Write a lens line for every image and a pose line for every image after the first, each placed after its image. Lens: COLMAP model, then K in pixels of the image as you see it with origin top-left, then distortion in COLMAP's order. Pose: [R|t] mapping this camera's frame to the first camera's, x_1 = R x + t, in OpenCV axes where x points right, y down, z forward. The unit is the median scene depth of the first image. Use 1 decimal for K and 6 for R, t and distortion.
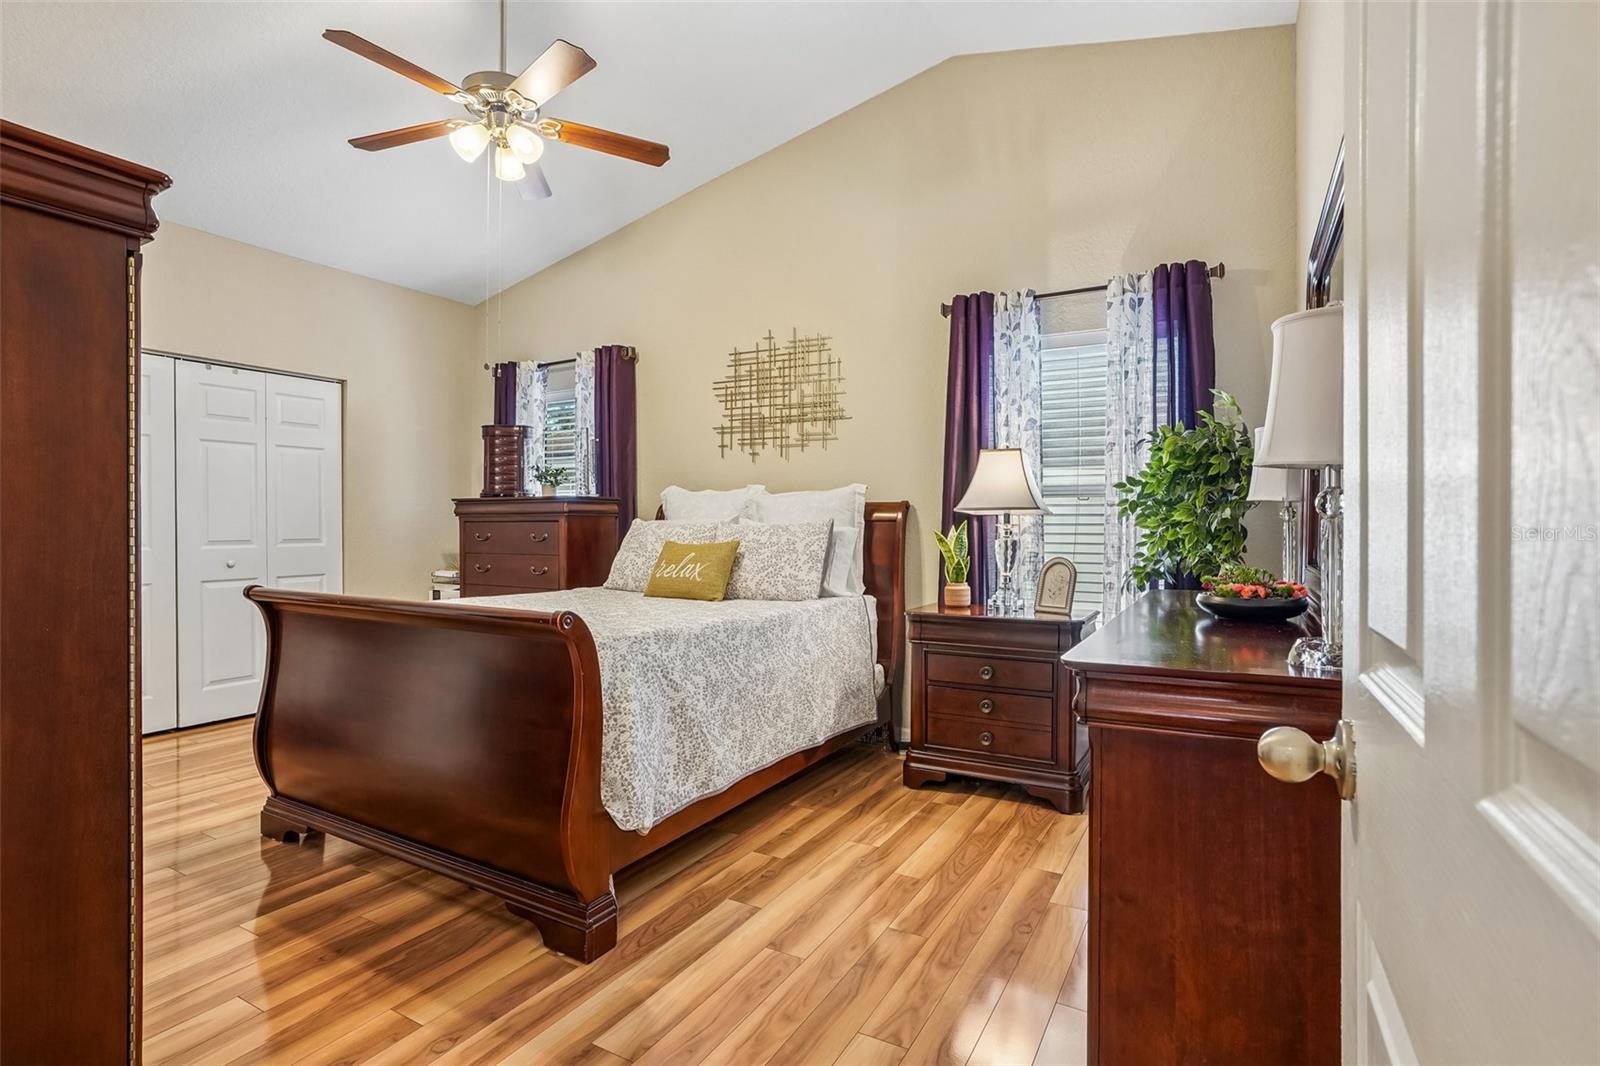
lens RADIAL K [[802.1, 0, 800.0], [0, 802.1, 533.0], [0, 0, 1]] dist [-0.043581, 0.017894]
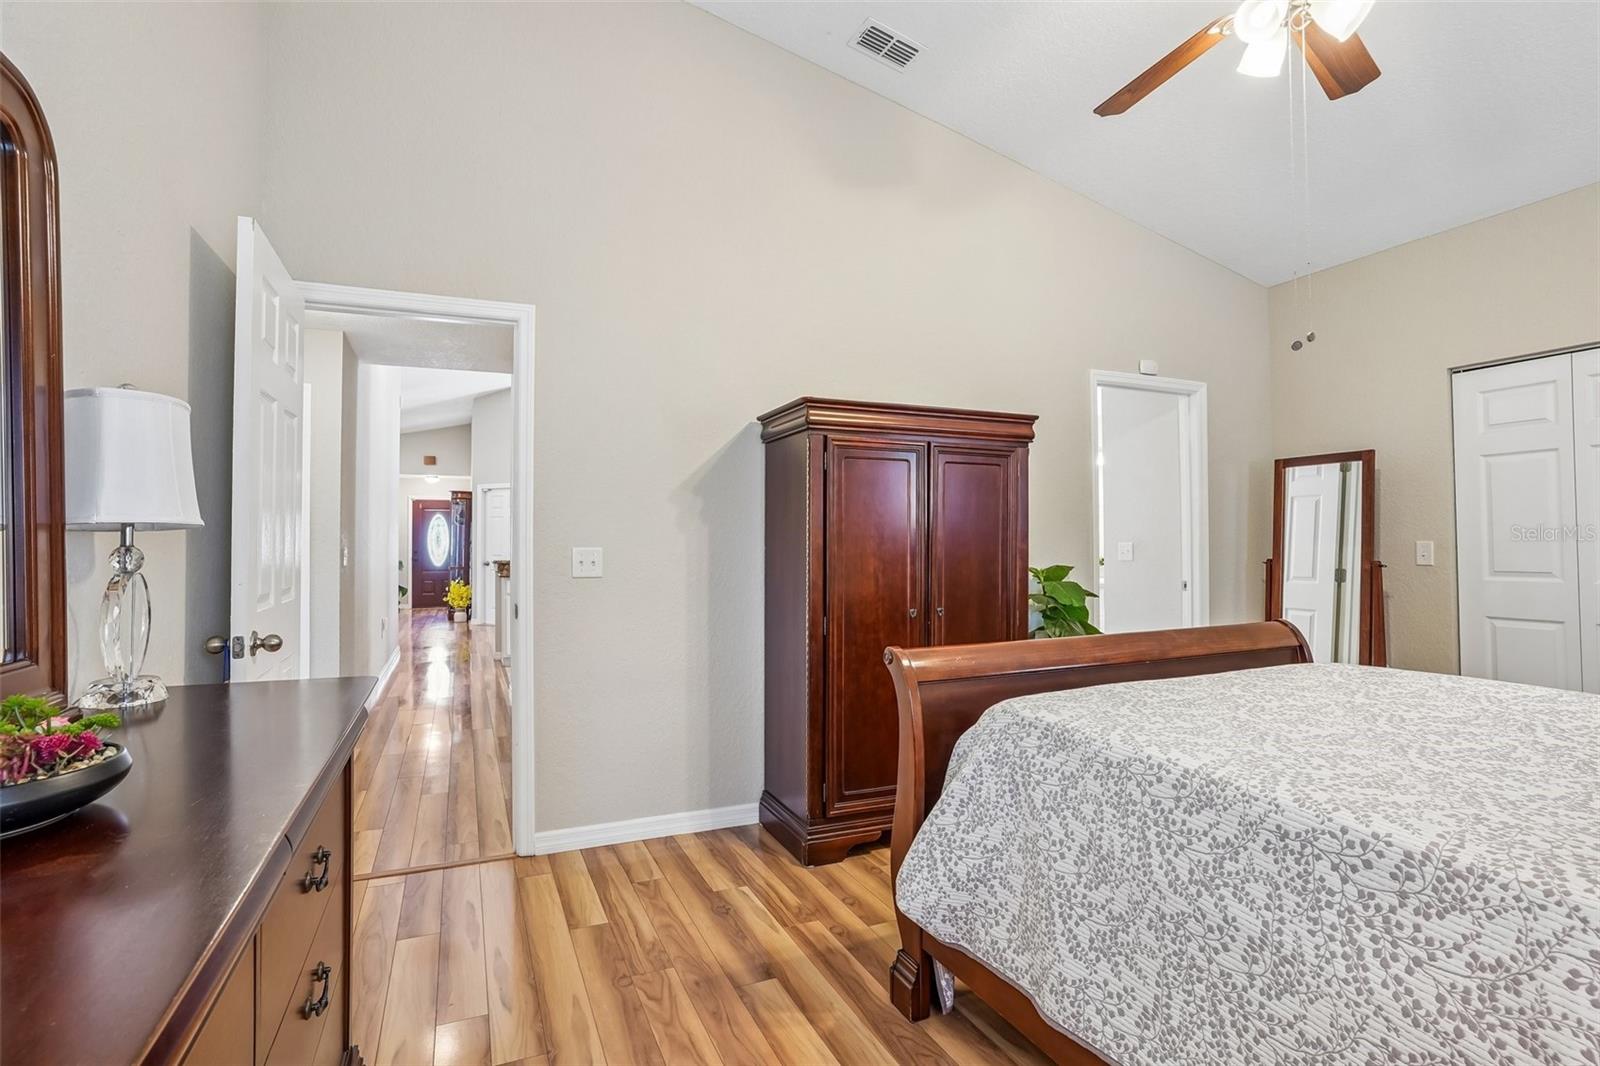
lens RADIAL K [[802.1, 0, 800.0], [0, 802.1, 533.0], [0, 0, 1]] dist [-0.043581, 0.017894]
pose [[-0.617624, -0.005234, -0.786456, 0.485449], [0.003619, 0.999948, -0.009496, -0.034078], [0.786465, -0.008711, -0.617573, 1.244167]]
